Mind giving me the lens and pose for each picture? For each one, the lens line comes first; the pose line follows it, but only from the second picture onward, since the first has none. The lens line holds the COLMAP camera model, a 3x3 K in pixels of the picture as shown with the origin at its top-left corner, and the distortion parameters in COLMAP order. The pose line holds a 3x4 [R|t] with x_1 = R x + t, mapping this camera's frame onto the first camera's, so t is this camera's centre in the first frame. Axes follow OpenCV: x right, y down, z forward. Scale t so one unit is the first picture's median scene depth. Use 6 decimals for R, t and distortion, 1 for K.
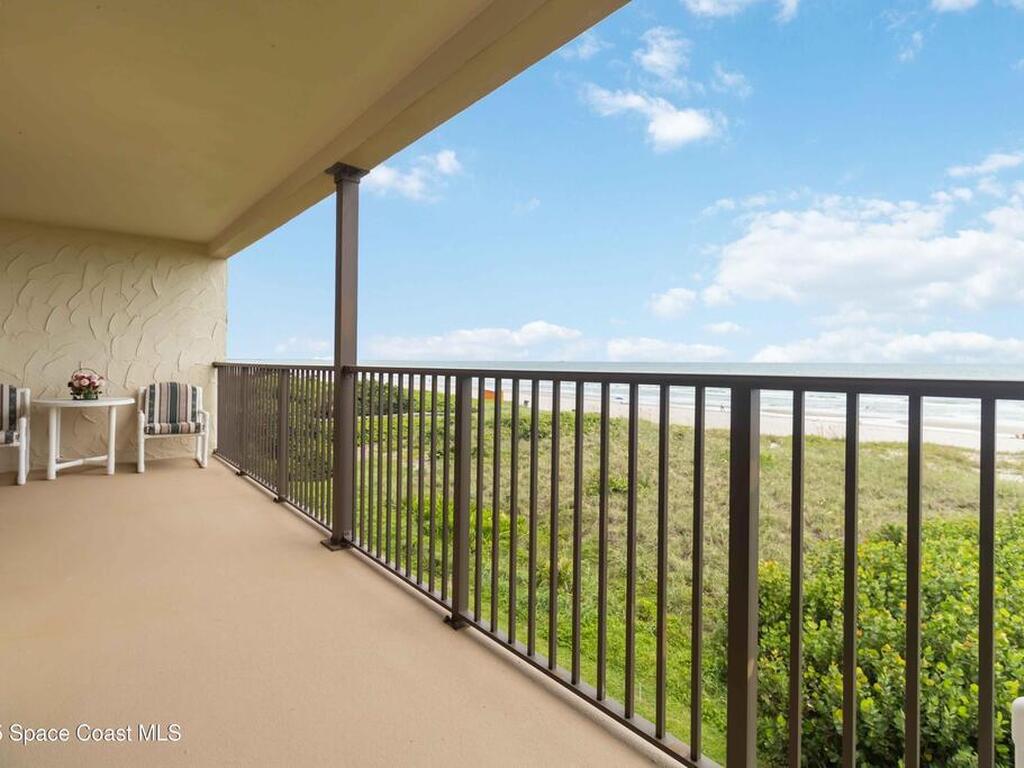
lens RADIAL K [[532.9, 0, 523.4], [0, 532.9, 368.3], [0, 0, 1]] dist [-0.002265, 0.000478]
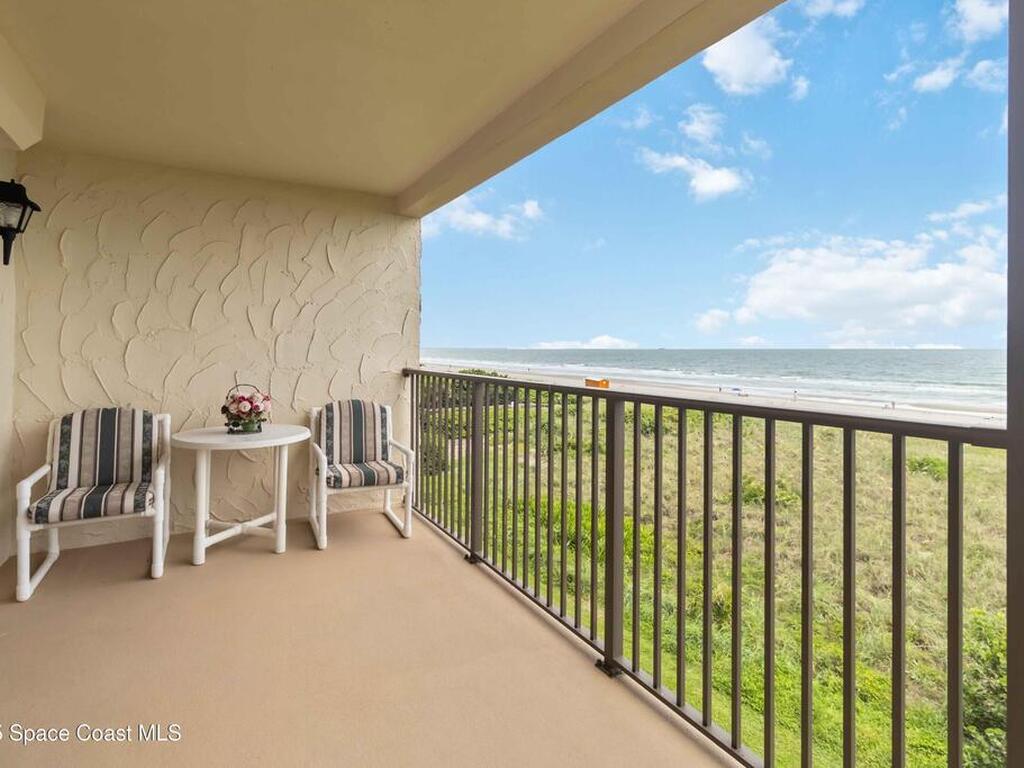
lens RADIAL K [[537.7, 0, 515.7], [0, 537.7, 352.6], [0, 0, 1]] dist [0.002145, 0.000402]
pose [[0.982664, -0.006203, -0.185293, -0.339314], [0.004821, 0.999957, -0.007906, -0.028511], [0.185334, 0.006876, 0.982652, 0.374932]]
